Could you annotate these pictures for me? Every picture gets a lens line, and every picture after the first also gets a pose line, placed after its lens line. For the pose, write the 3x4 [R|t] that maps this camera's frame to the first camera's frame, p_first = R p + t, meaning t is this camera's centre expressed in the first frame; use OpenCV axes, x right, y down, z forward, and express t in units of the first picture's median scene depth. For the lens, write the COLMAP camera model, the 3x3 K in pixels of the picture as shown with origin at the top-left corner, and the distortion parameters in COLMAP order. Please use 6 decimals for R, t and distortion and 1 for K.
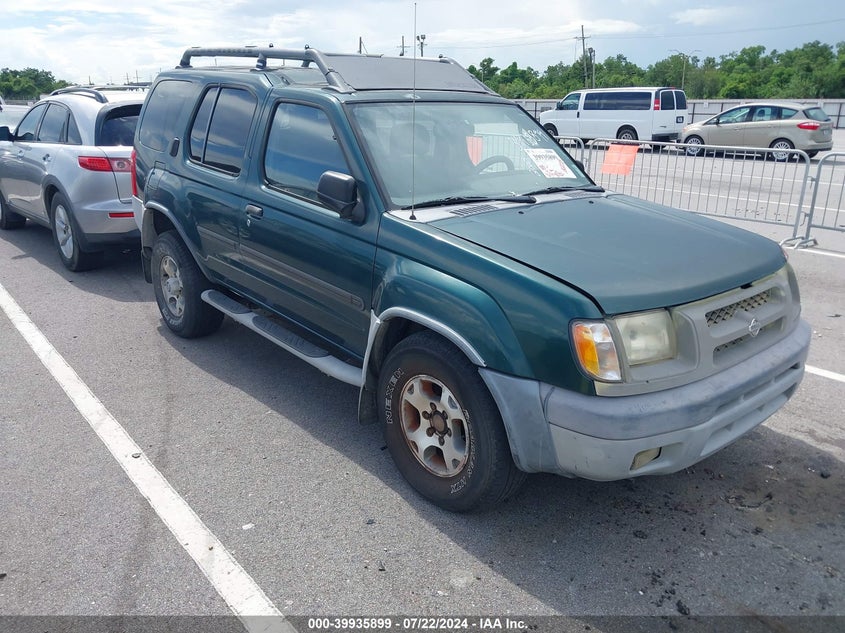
lens RADIAL K [[716.6, 0, 427.3], [0, 716.6, 311.7], [0, 0, 1]] dist [0.000835, -0.026132]
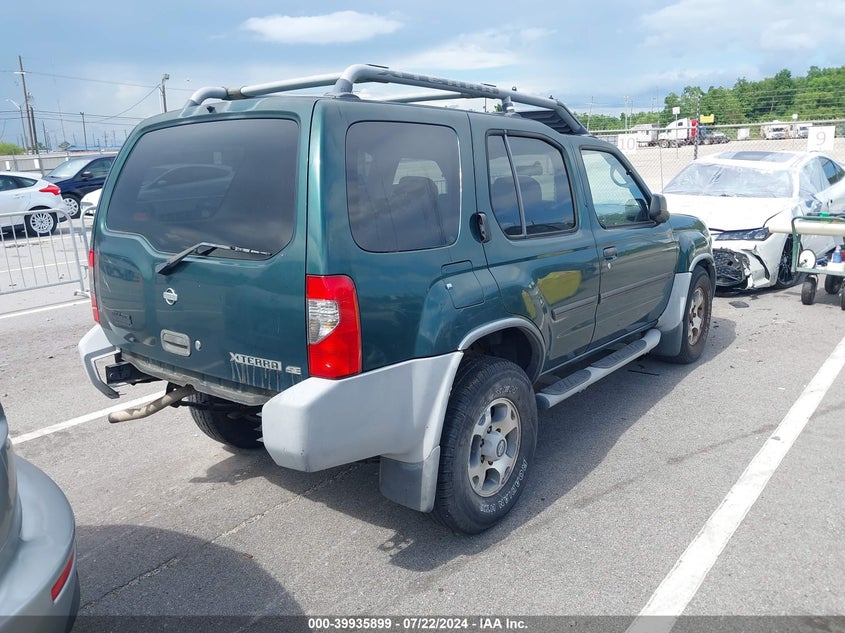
lens RADIAL K [[716.6, 0, 428.6], [0, 716.6, 316.9], [0, 0, 1]] dist [0.000835, -0.026132]
pose [[-0.244805, -0.202832, 0.948119, -1.235682], [0.320543, 0.905957, 0.276577, -0.446843], [-0.915053, 0.371620, -0.156766, 1.511006]]
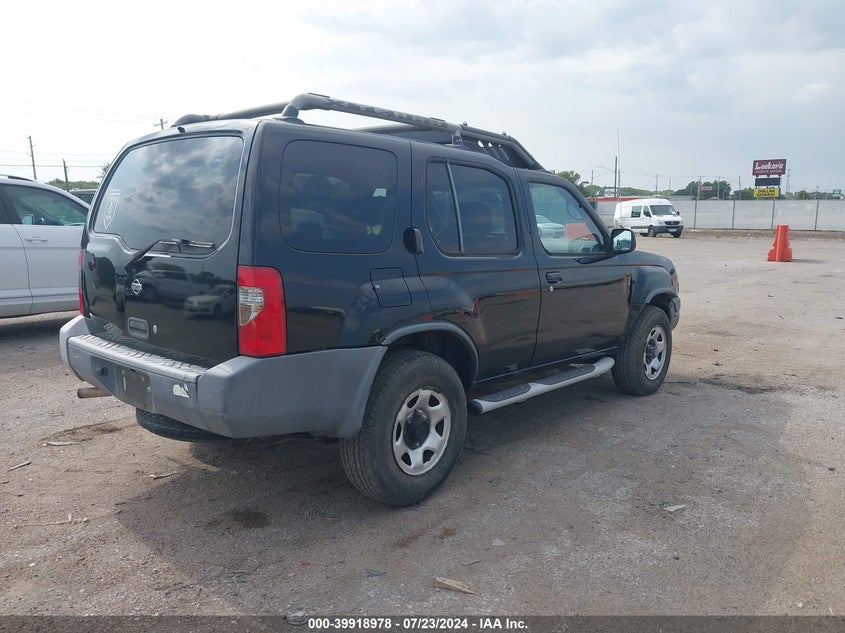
lens RADIAL K [[716.6, 0, 421.4], [0, 716.6, 317.5], [0, 0, 1]] dist [0.000835, -0.026132]
pose [[-0.186012, -0.142744, 0.972123, -1.373485], [0.292201, 0.936590, 0.193438, -0.372680], [-0.938093, 0.320037, -0.132507, 1.430815]]
